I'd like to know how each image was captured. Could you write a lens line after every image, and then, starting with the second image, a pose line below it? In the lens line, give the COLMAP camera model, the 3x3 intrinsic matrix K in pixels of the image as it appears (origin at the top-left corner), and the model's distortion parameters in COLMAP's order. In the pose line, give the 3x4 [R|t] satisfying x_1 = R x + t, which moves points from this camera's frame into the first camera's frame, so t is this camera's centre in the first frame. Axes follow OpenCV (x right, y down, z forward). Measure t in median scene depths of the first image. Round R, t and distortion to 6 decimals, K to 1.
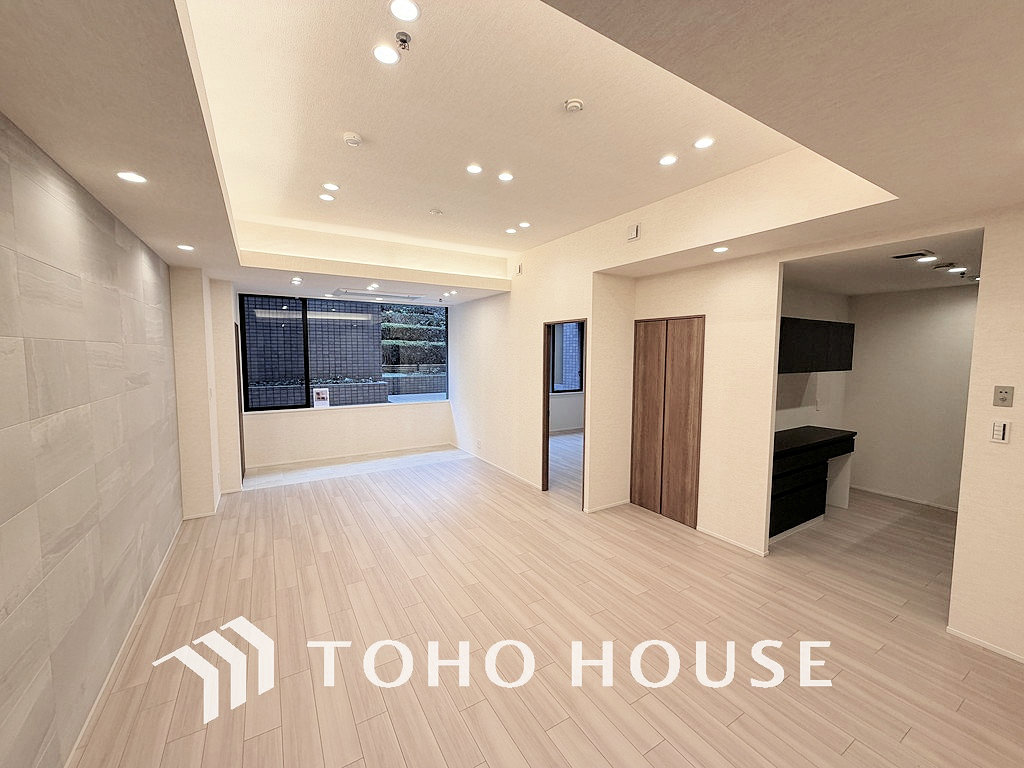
lens RADIAL K [[409.4, 0, 508.5], [0, 409.4, 383.2], [0, 0, 1]] dist [0.000038, -0.001192]
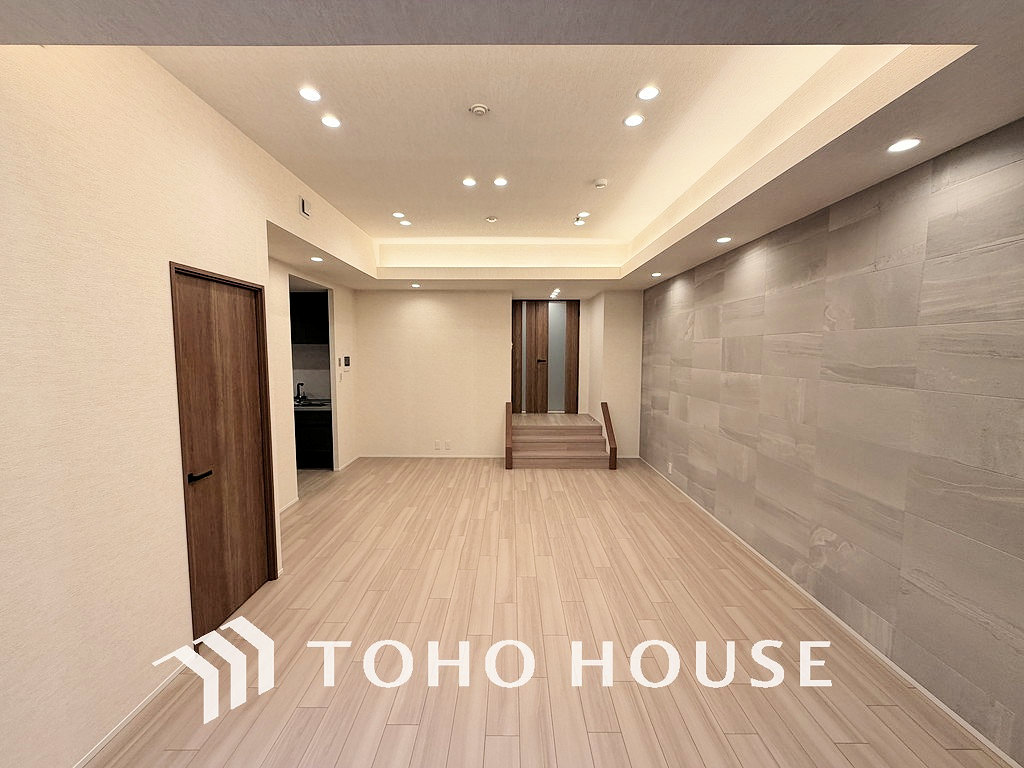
lens RADIAL K [[409.4, 0, 511.1], [0, 409.4, 381.3], [0, 0, 1]] dist [0.000038, -0.001192]
pose [[-0.859678, -0.043620, 0.508971, -0.669409], [0.032257, 0.989724, 0.139305, -0.119547], [-0.509817, 0.136175, -0.849437, 1.898165]]
